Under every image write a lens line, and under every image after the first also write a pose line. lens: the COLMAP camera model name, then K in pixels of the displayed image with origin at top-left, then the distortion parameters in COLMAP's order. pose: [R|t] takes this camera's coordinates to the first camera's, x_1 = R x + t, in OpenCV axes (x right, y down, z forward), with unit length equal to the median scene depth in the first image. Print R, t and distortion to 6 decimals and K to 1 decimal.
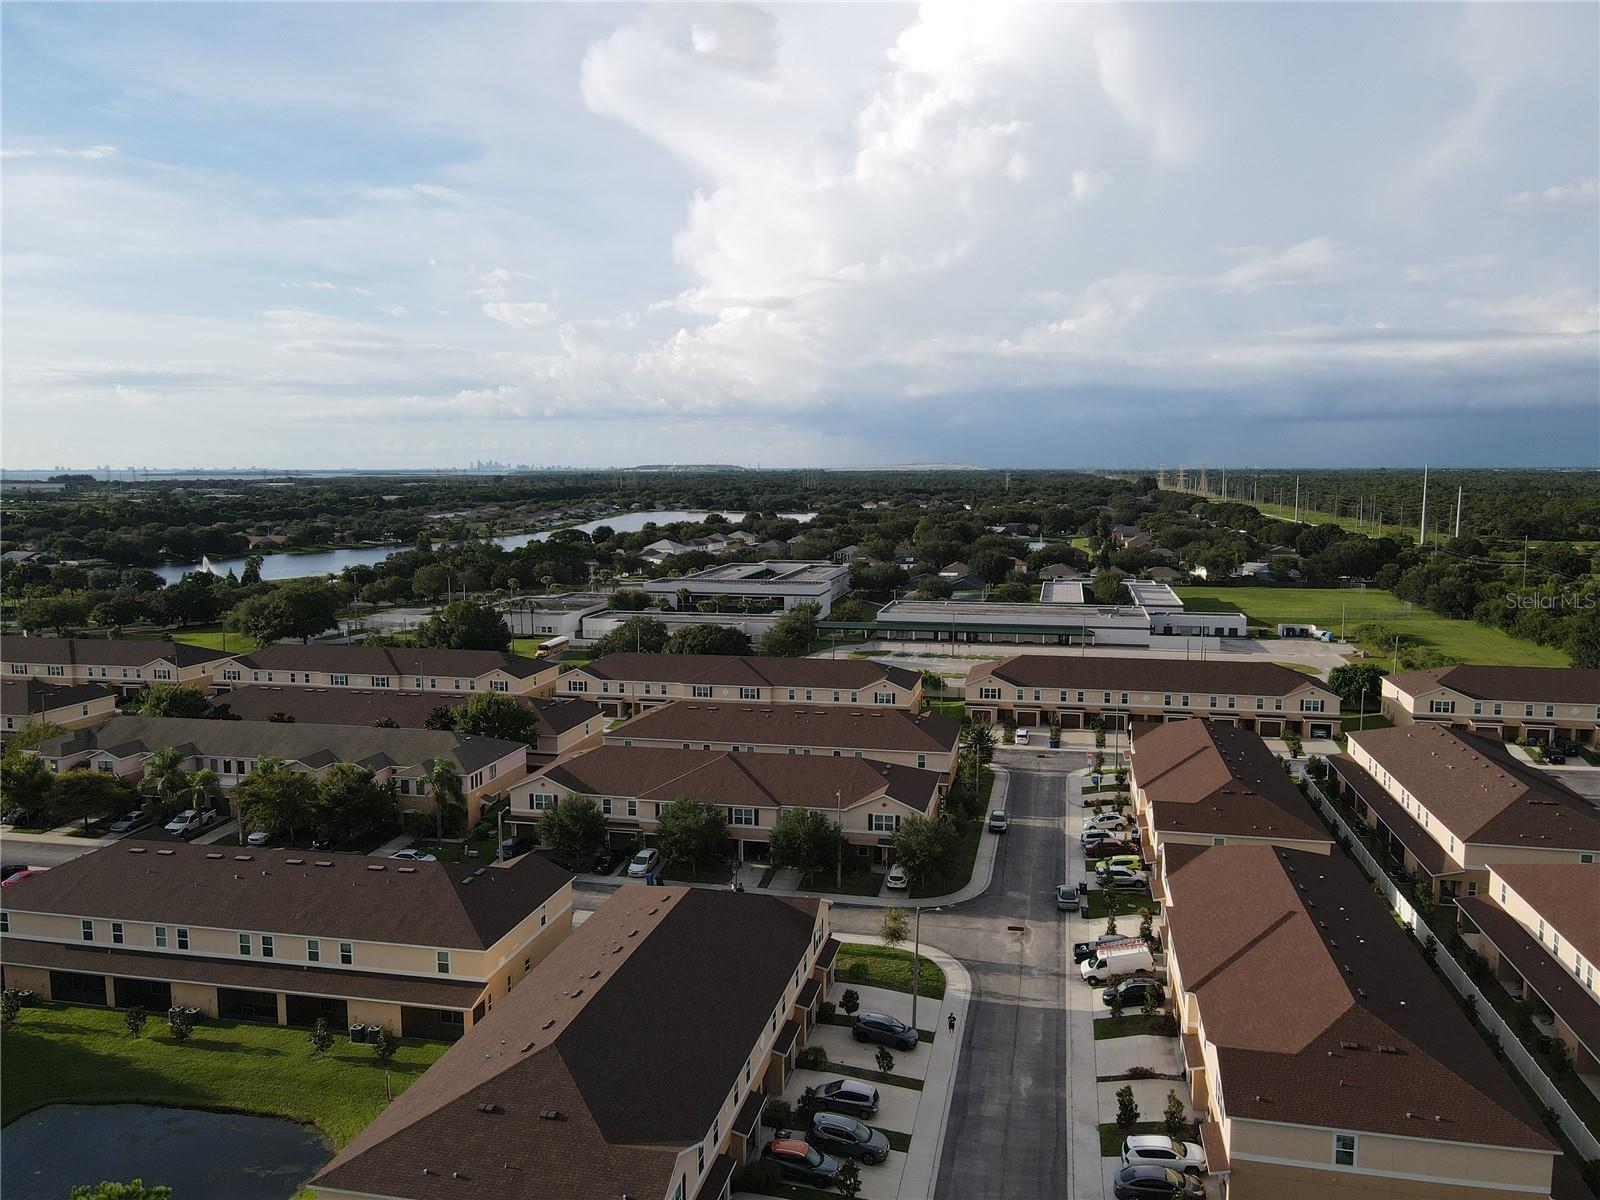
lens RADIAL K [[1183.4, 0, 800.0], [0, 1183.4, 600.0], [0, 0, 1]] dist [0.003136, 0.002970]
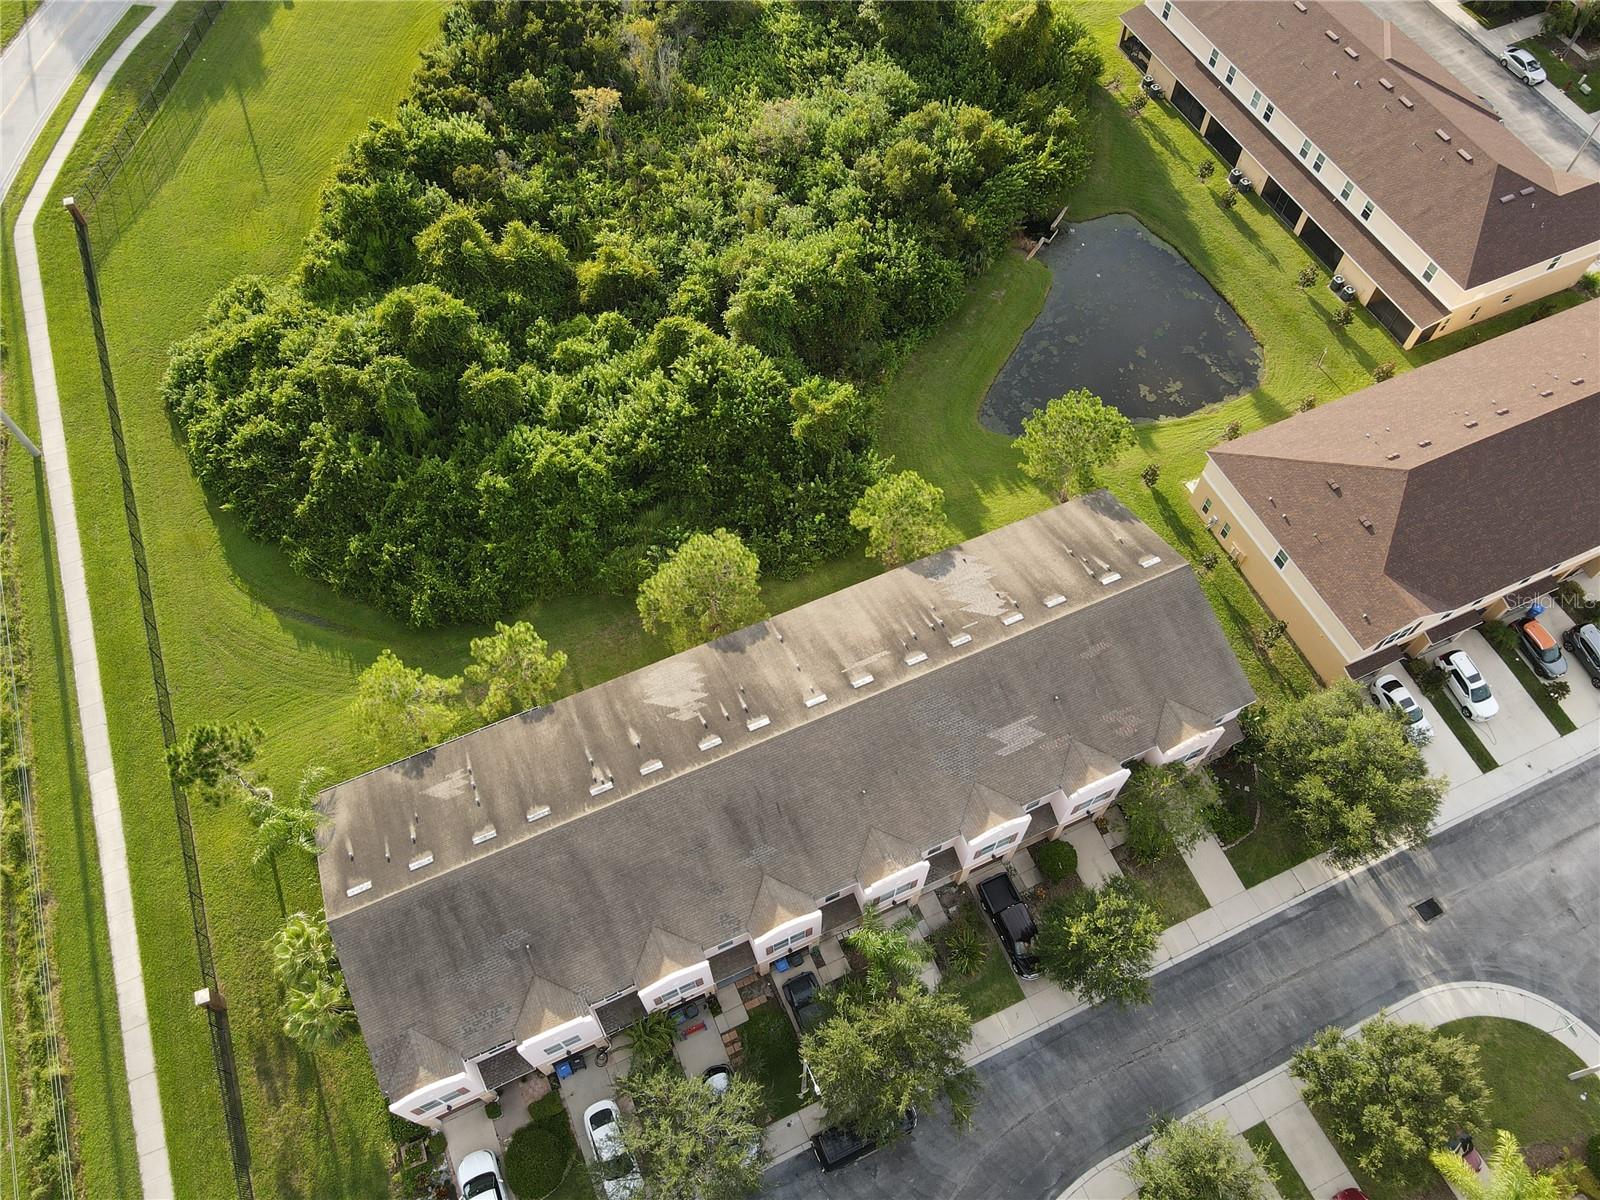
lens RADIAL K [[1179.2, 0, 819.1], [0, 1179.2, 589.4], [0, 0, 1]] dist [0.005189, 0.009883]
pose [[0.600944, 0.688329, -0.406286, 0.008630], [-0.091406, 0.564157, 0.820593, -0.378007], [0.794047, -0.455994, 0.401944, -0.032660]]
